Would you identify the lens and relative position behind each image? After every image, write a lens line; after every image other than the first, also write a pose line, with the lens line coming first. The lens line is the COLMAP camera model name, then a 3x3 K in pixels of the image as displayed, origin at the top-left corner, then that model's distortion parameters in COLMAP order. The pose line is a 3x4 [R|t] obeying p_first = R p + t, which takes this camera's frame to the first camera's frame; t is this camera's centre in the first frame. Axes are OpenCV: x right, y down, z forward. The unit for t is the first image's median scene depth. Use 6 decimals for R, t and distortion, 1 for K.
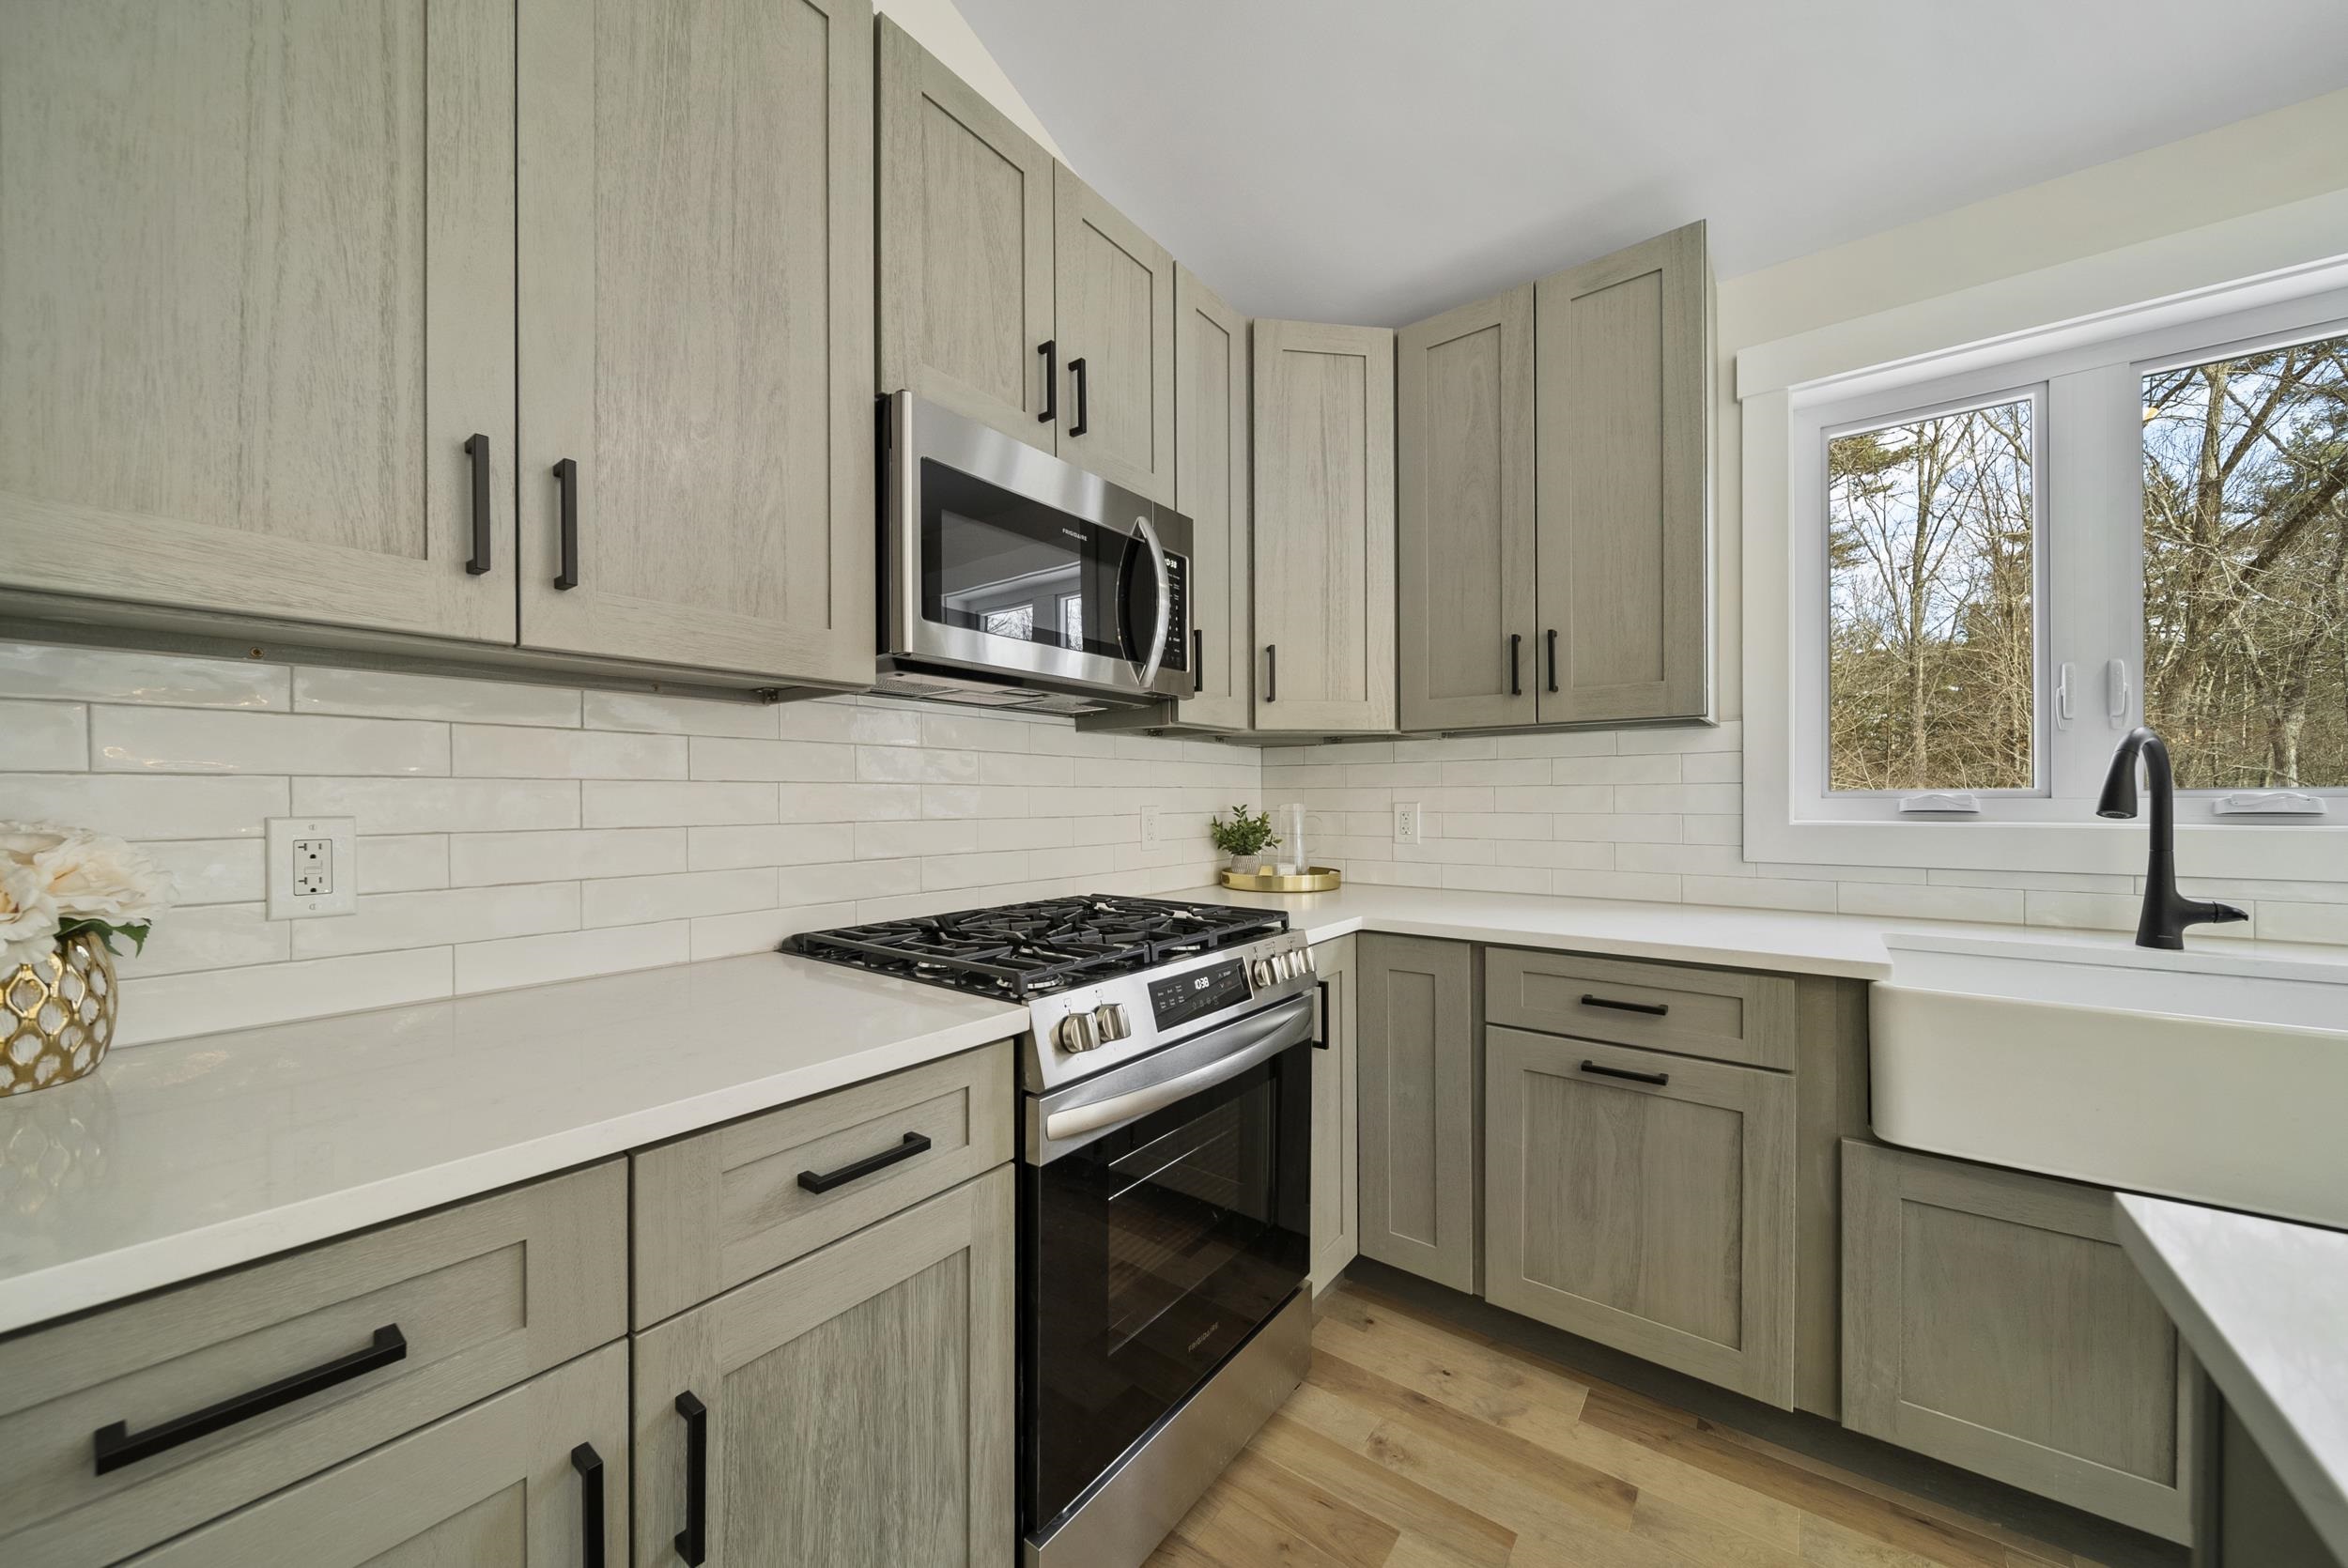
lens RADIAL K [[835.7, 0, 1175.8], [0, 835.7, 794.3], [0, 0, 1]] dist [0.000486, -0.002350]
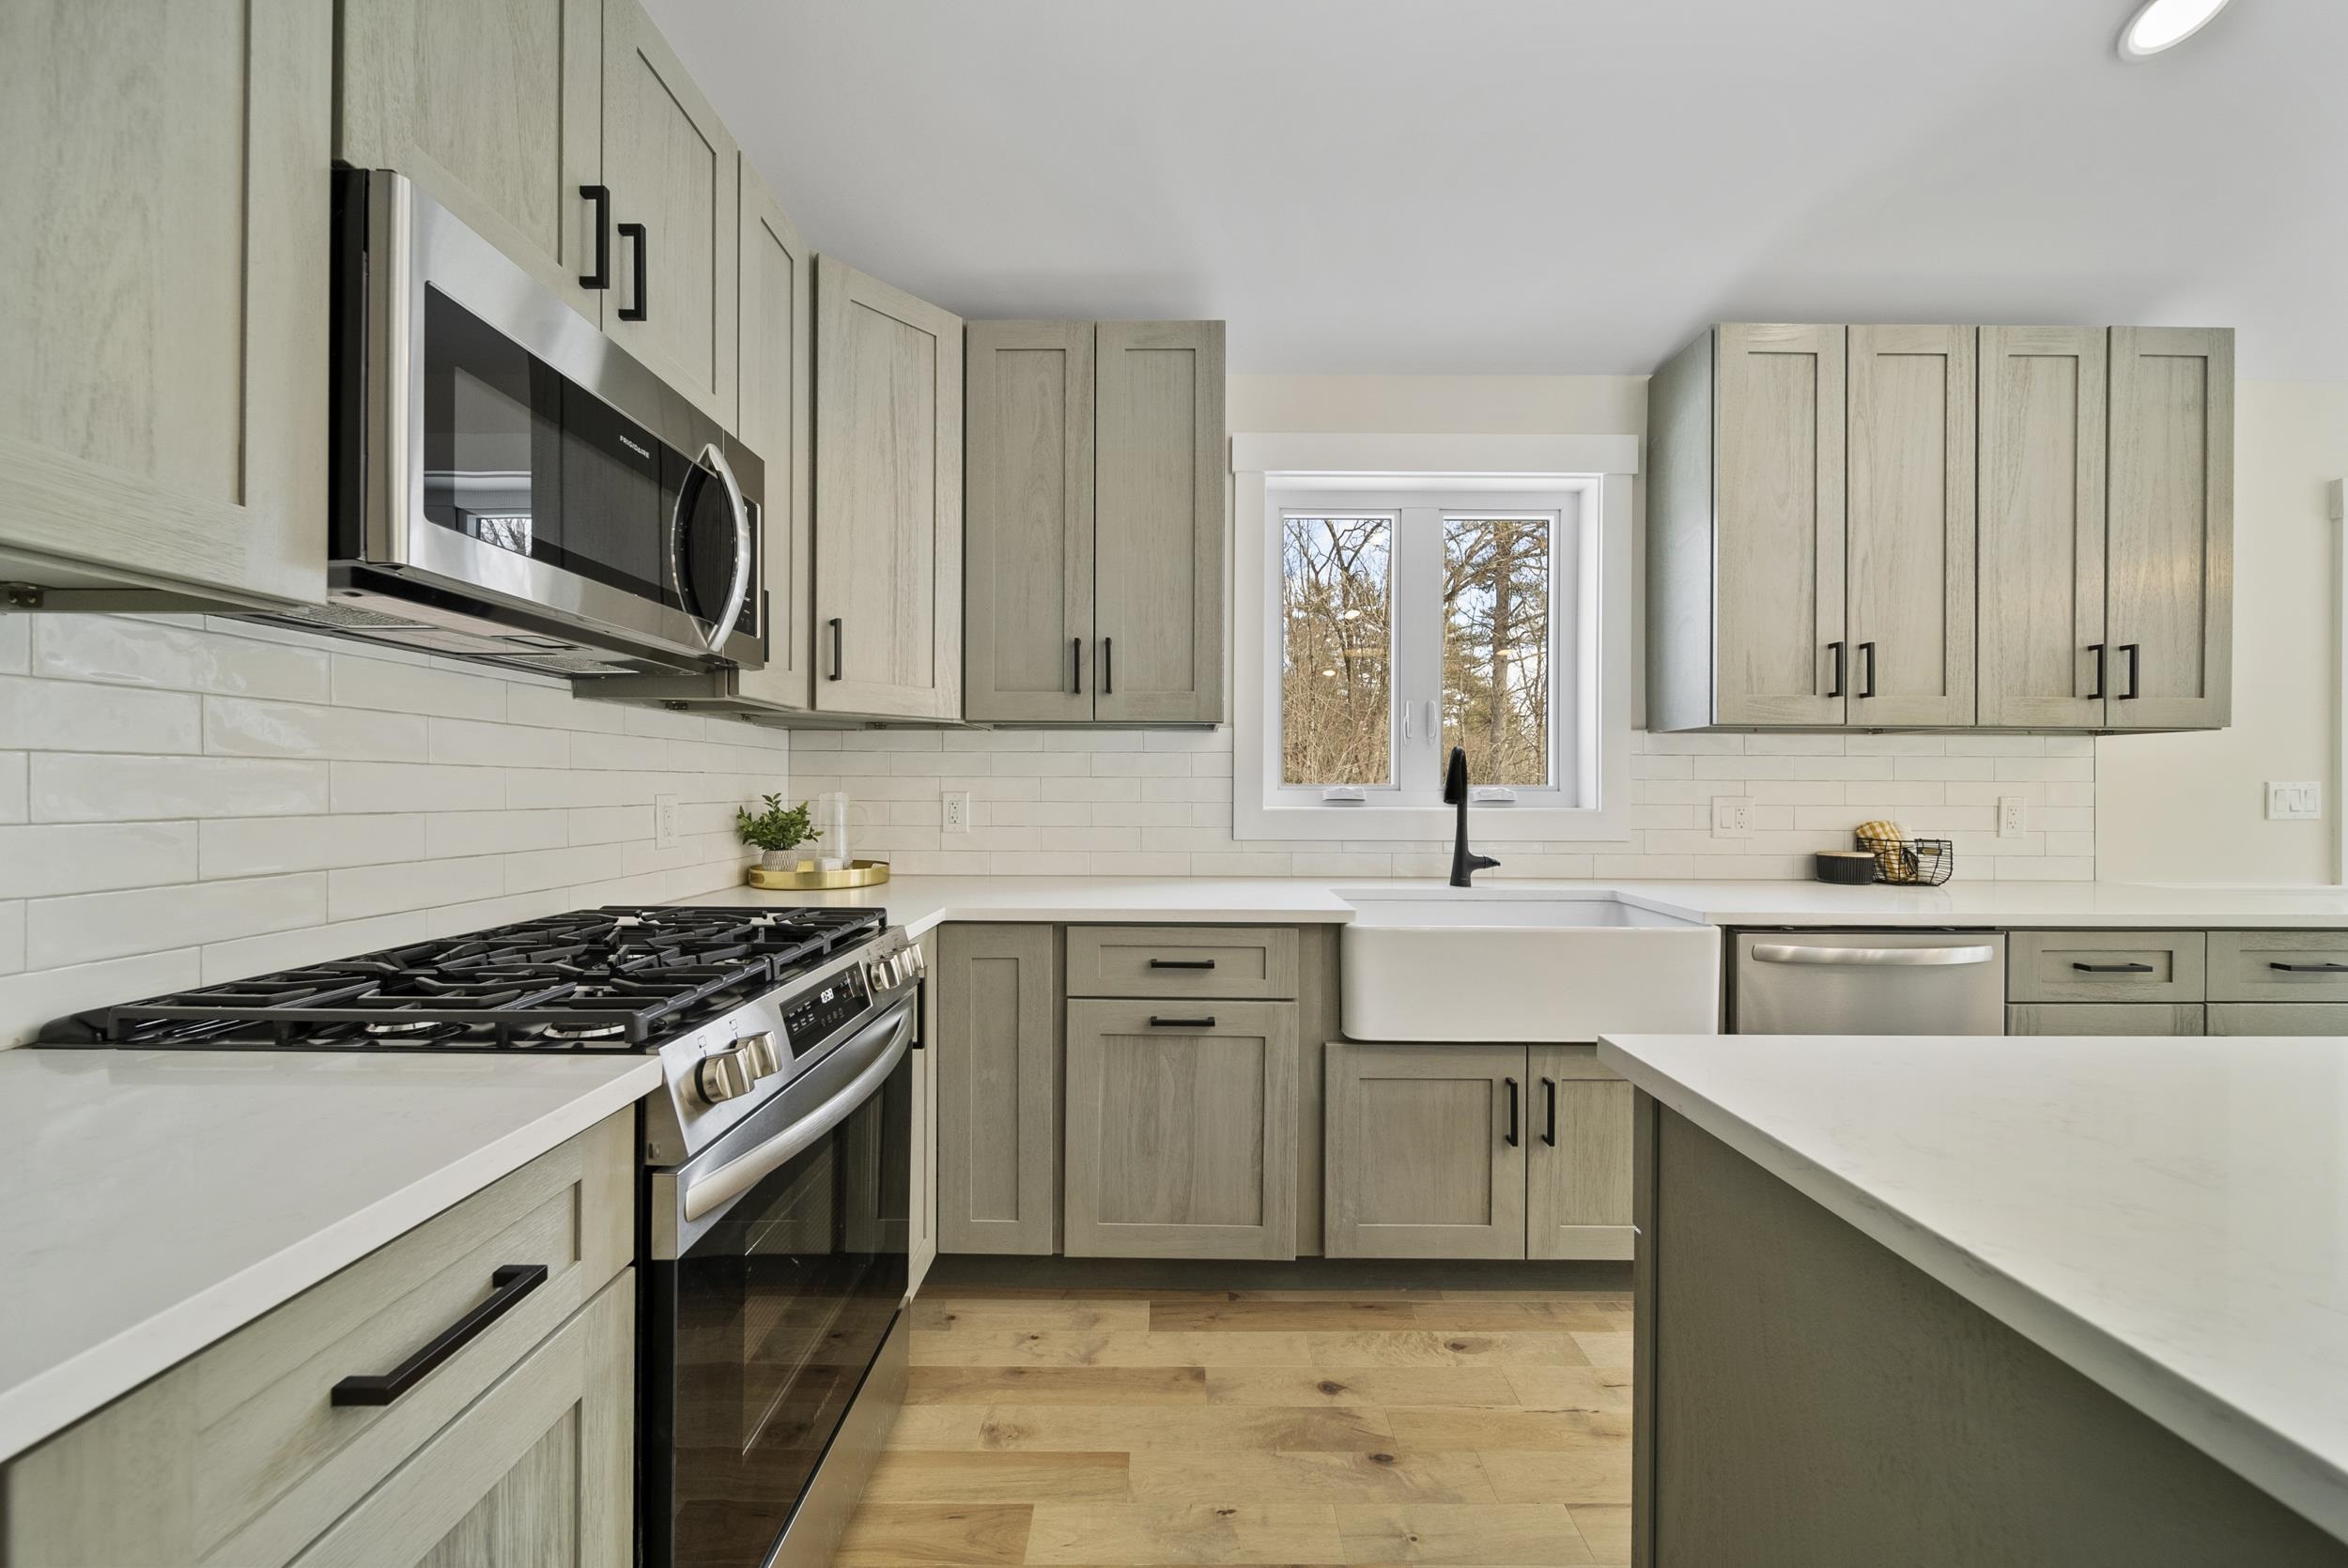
lens RADIAL K [[826.8, 0, 1174.0], [0, 826.8, 784.0], [0, 0, 1]] dist [0.000344, -0.001906]
pose [[0.797013, 0.010374, 0.603874, -0.175640], [-0.010385, 0.999940, -0.003472, 0.002055], [-0.603874, -0.003504, 0.797072, 0.075301]]
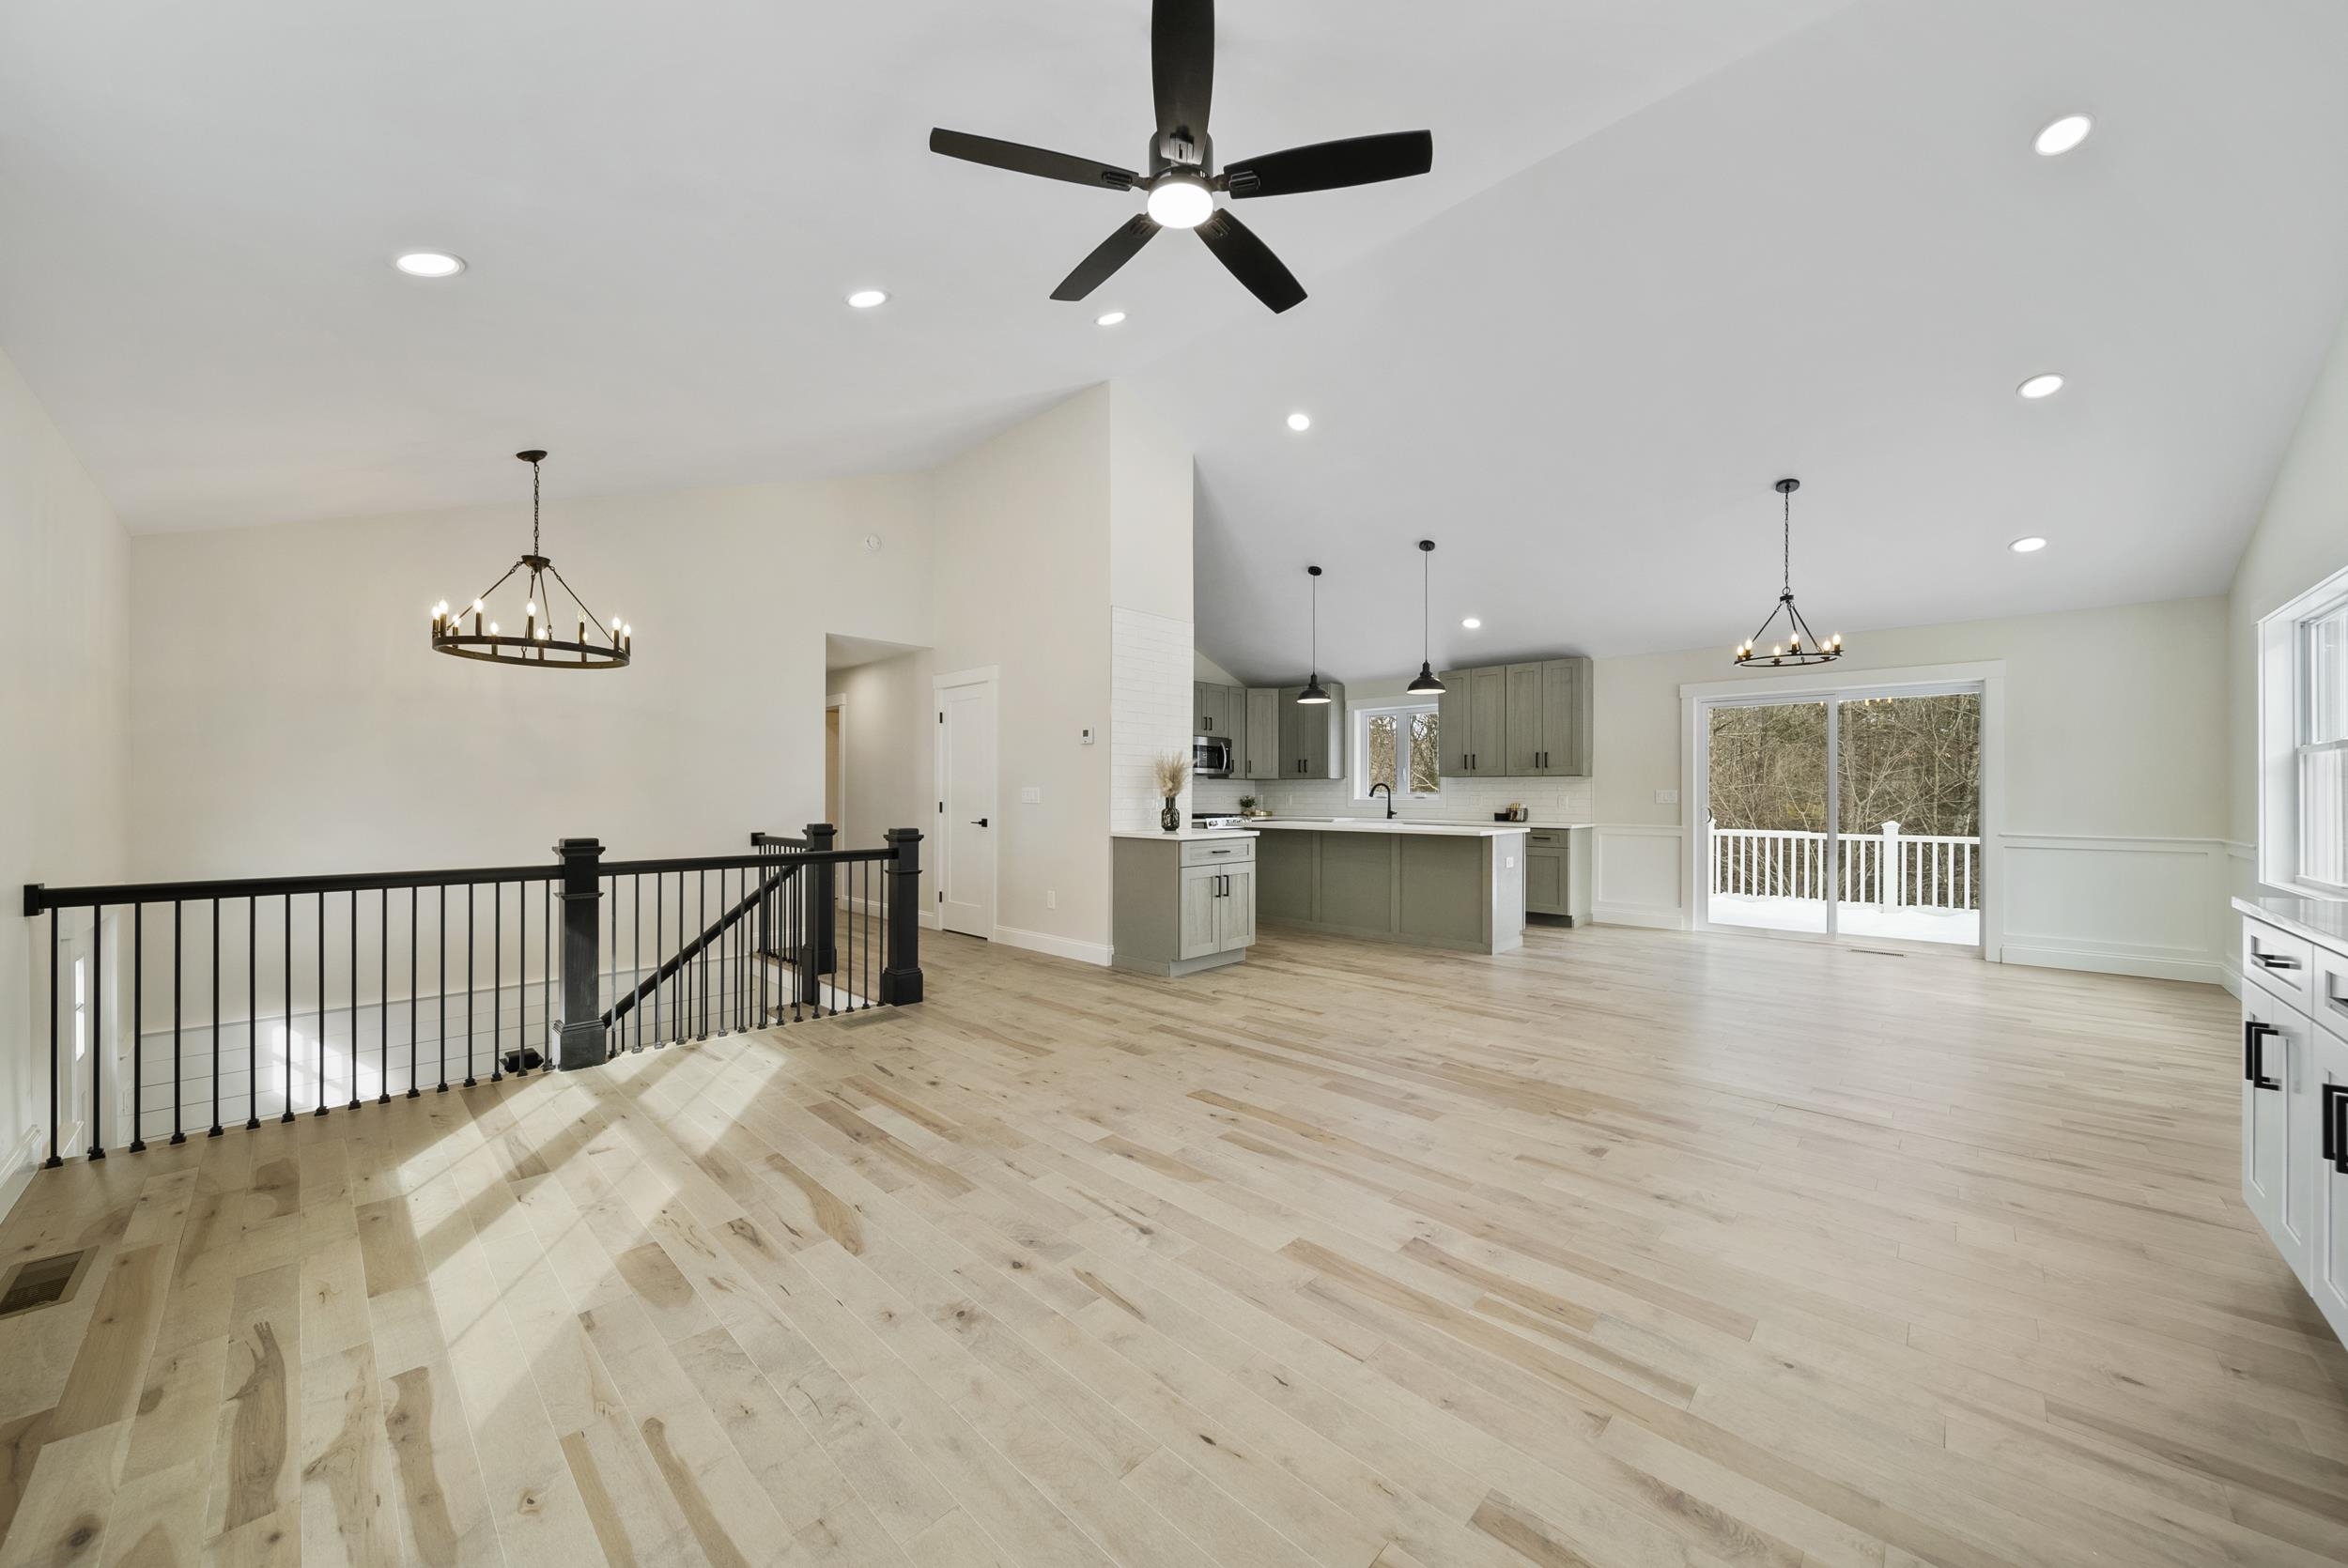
lens RADIAL K [[835.7, 0, 1175.8], [0, 835.7, 794.3], [0, 0, 1]] dist [0.000486, -0.002350]
pose [[0.993789, 0.007185, -0.111044, 0.286483], [-0.006942, 0.999973, 0.002574, -0.000442], [0.111060, -0.001787, 0.993812, -4.716122]]
